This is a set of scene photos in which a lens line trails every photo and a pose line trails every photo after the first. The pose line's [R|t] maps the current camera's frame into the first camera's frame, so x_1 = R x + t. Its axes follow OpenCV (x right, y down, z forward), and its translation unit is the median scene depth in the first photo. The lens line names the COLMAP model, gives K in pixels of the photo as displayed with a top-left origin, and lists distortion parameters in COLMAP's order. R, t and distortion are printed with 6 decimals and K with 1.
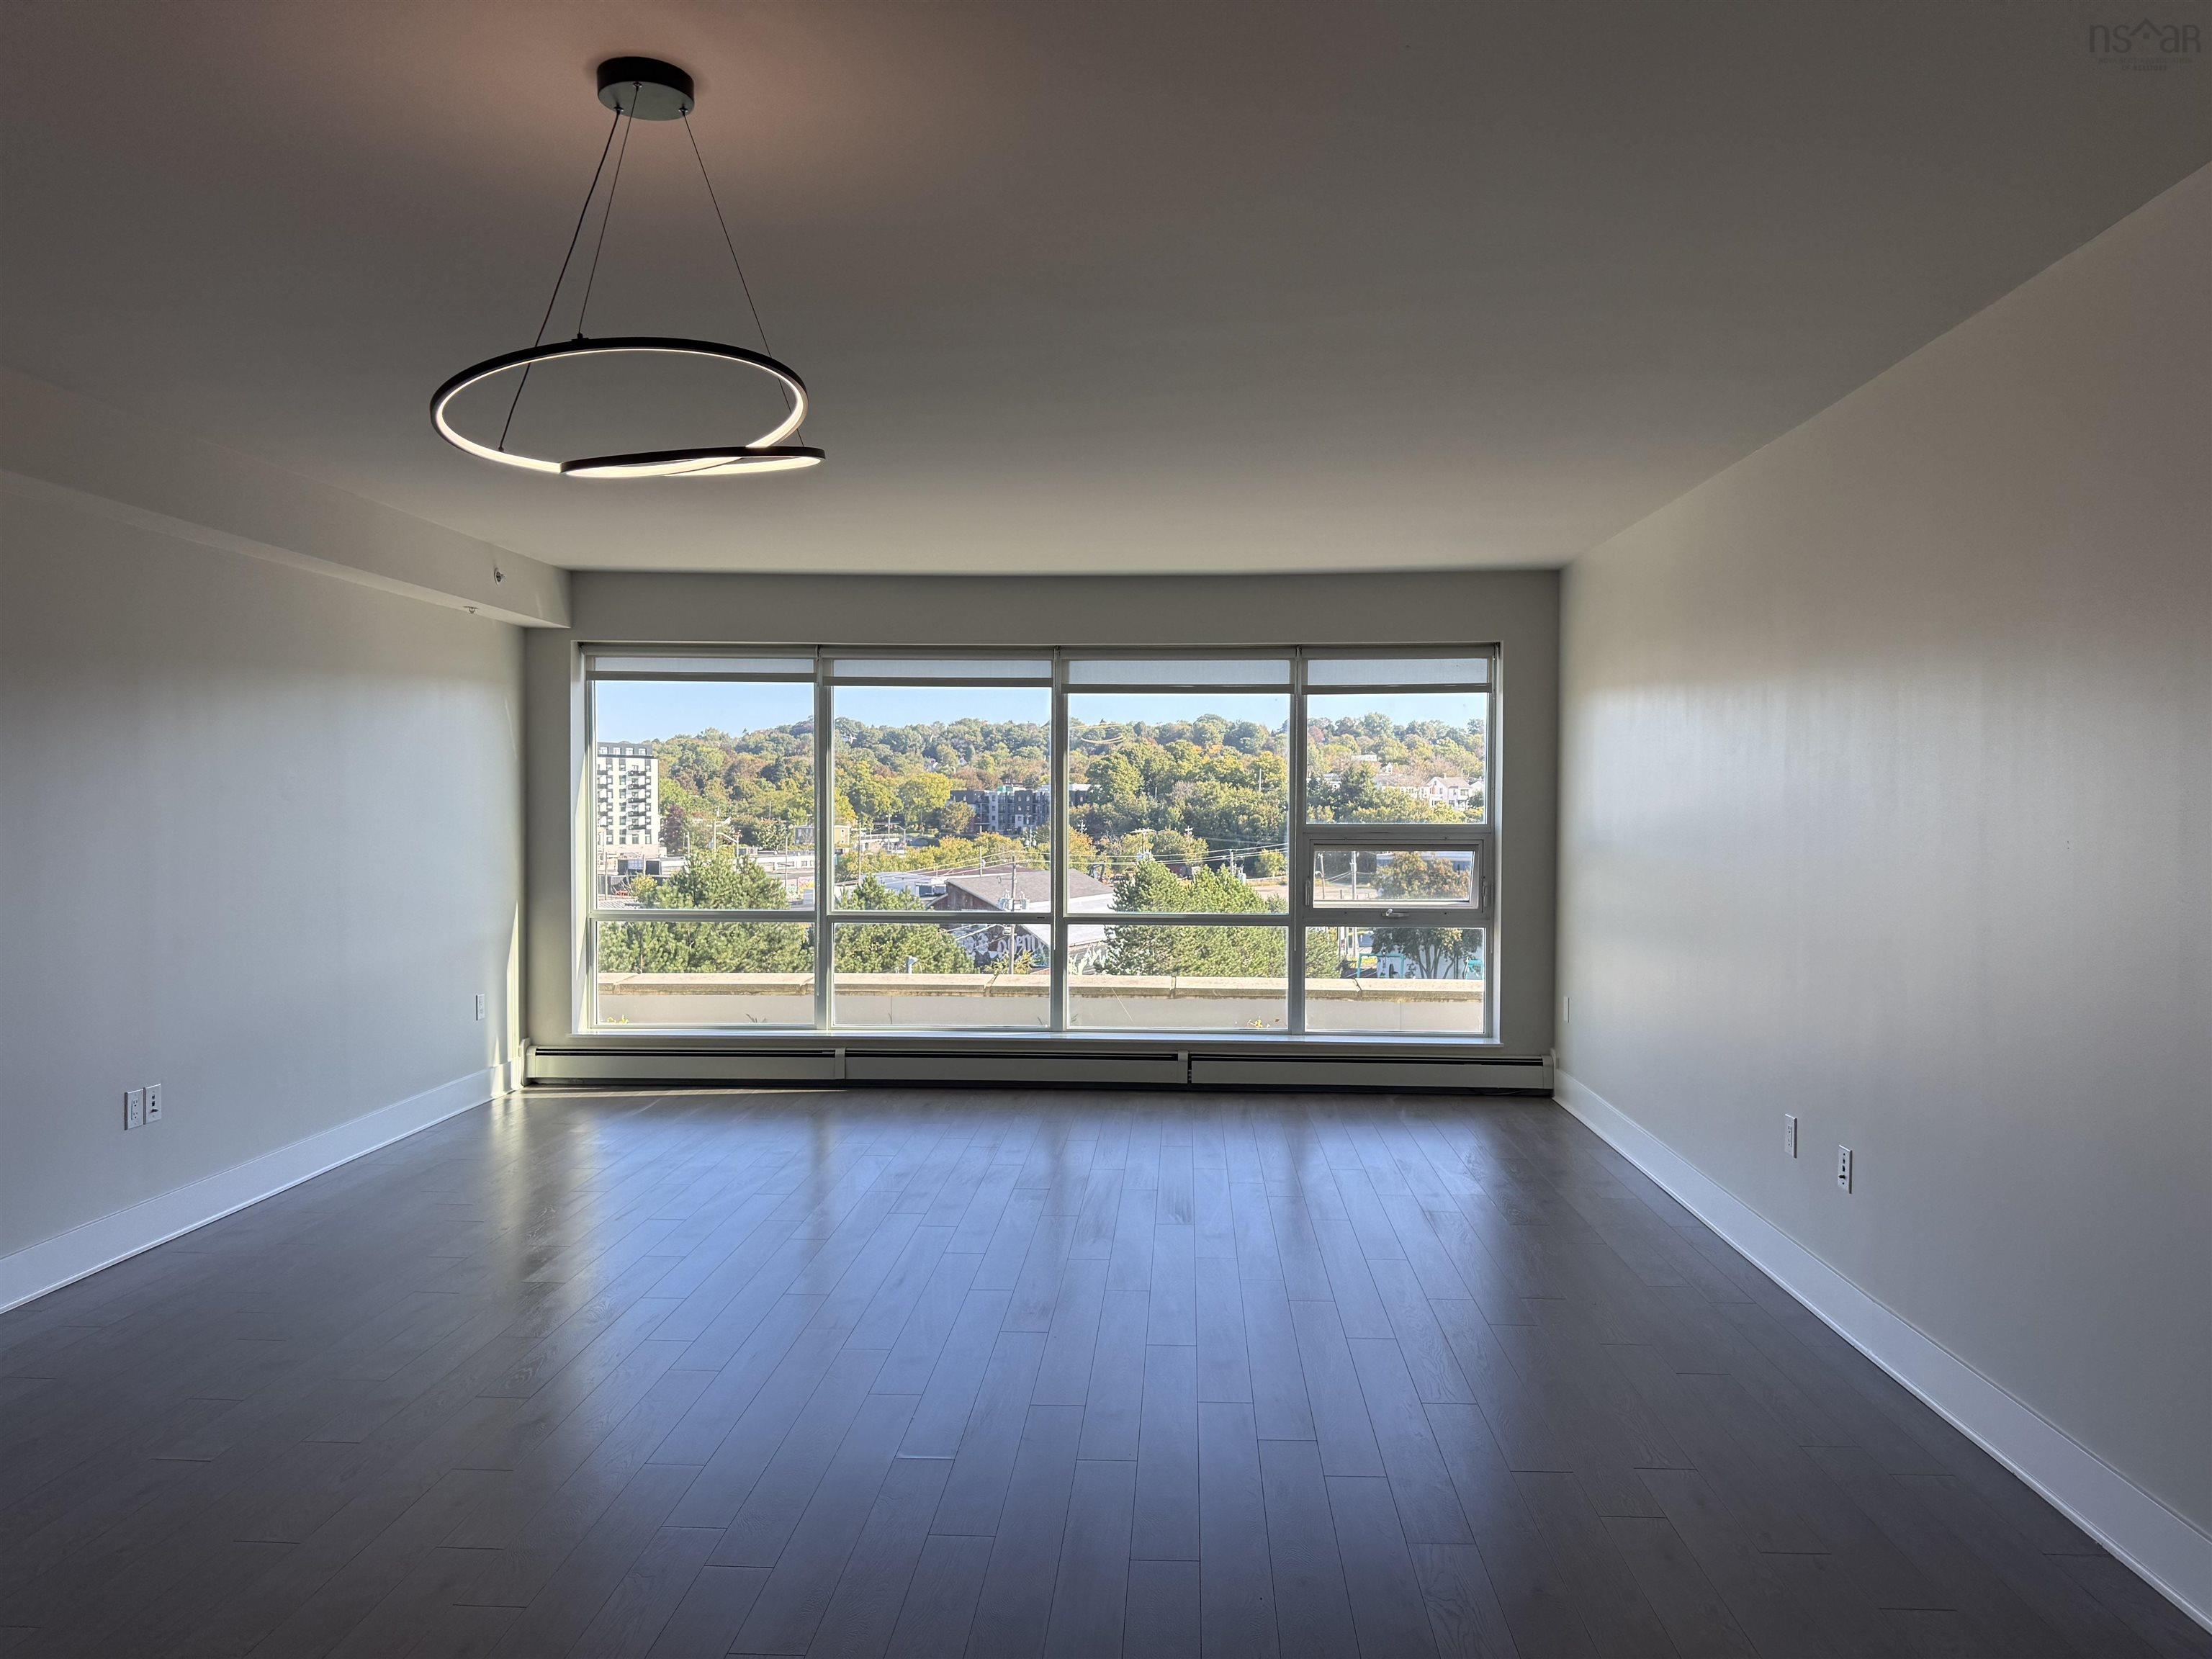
lens RADIAL K [[1529.7, 0, 1106.0], [0, 1529.7, 829.5], [0, 0, 1]] dist [0.101192, -0.098705]
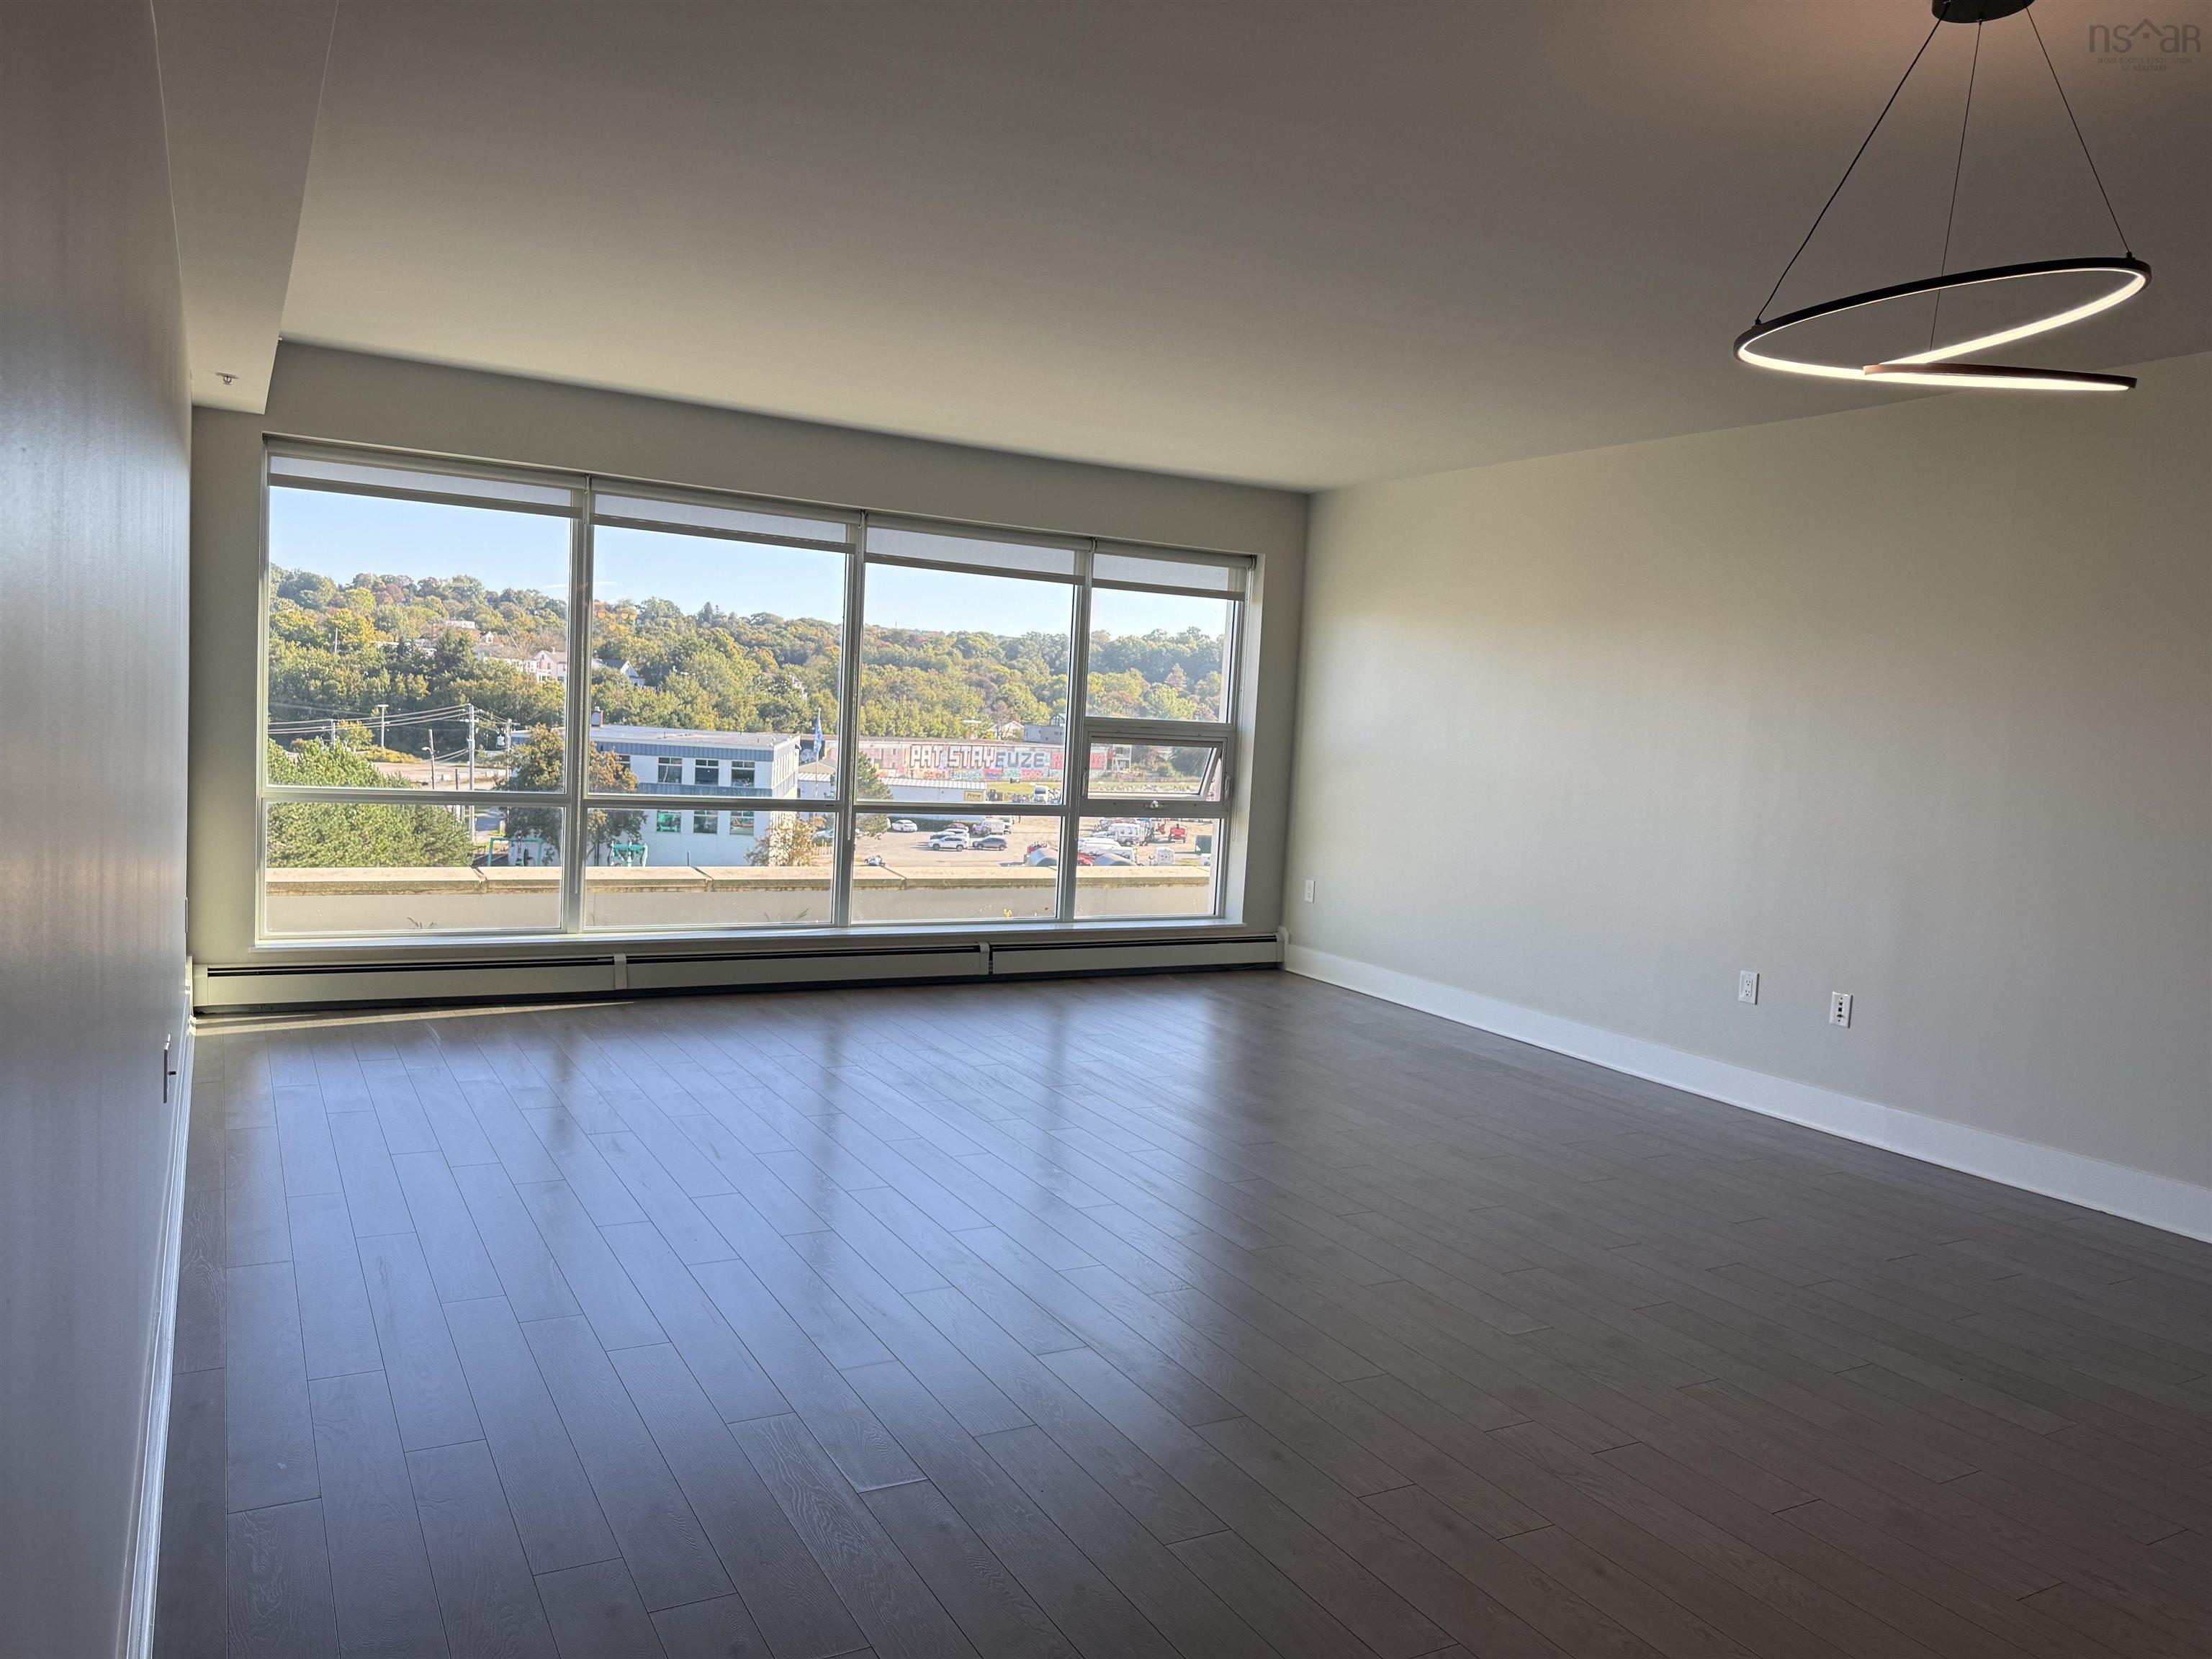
lens RADIAL K [[1548.1, 0, 1111.2], [0, 1548.1, 834.6], [0, 0, 1]] dist [0.053397, -0.105126]
pose [[0.840847, 0.000423, 0.541272, -0.370134], [-0.043077, 0.996880, 0.066140, 0.005640], [-0.539556, -0.078930, 0.838242, 0.113864]]
